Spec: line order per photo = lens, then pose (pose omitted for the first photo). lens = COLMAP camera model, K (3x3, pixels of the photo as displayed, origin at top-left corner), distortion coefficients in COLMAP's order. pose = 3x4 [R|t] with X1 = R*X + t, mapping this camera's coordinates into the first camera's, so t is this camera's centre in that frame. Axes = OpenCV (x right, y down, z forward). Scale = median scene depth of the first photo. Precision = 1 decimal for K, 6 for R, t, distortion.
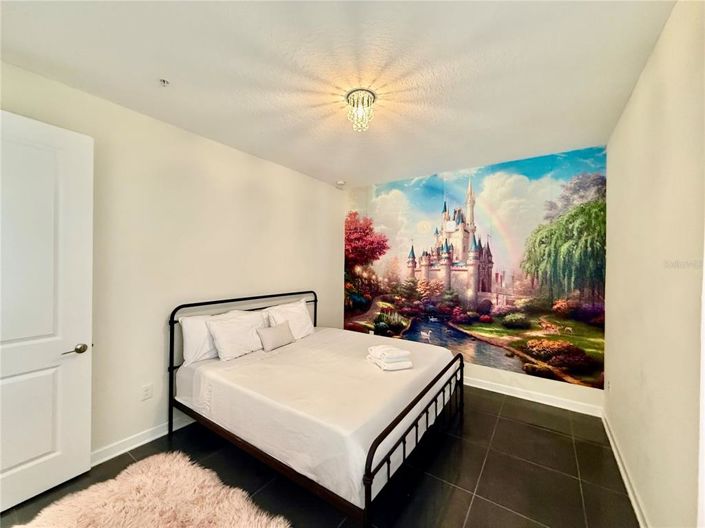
lens RADIAL K [[280.3, 0, 351.8], [0, 280.3, 262.1], [0, 0, 1]] dist [-0.000465, 0.000471]
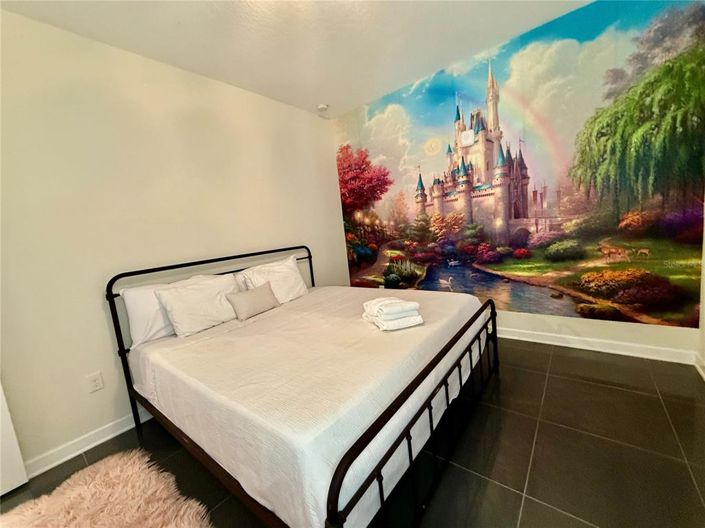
lens RADIAL K [[280.3, 0, 353.1], [0, 280.3, 261.3], [0, 0, 1]] dist [-0.000465, 0.000471]
pose [[0.990438, -0.110229, -0.082963, 0.088691], [0.119792, 0.985416, 0.120849, 0.084245], [0.068432, -0.129631, 0.989198, 0.227602]]
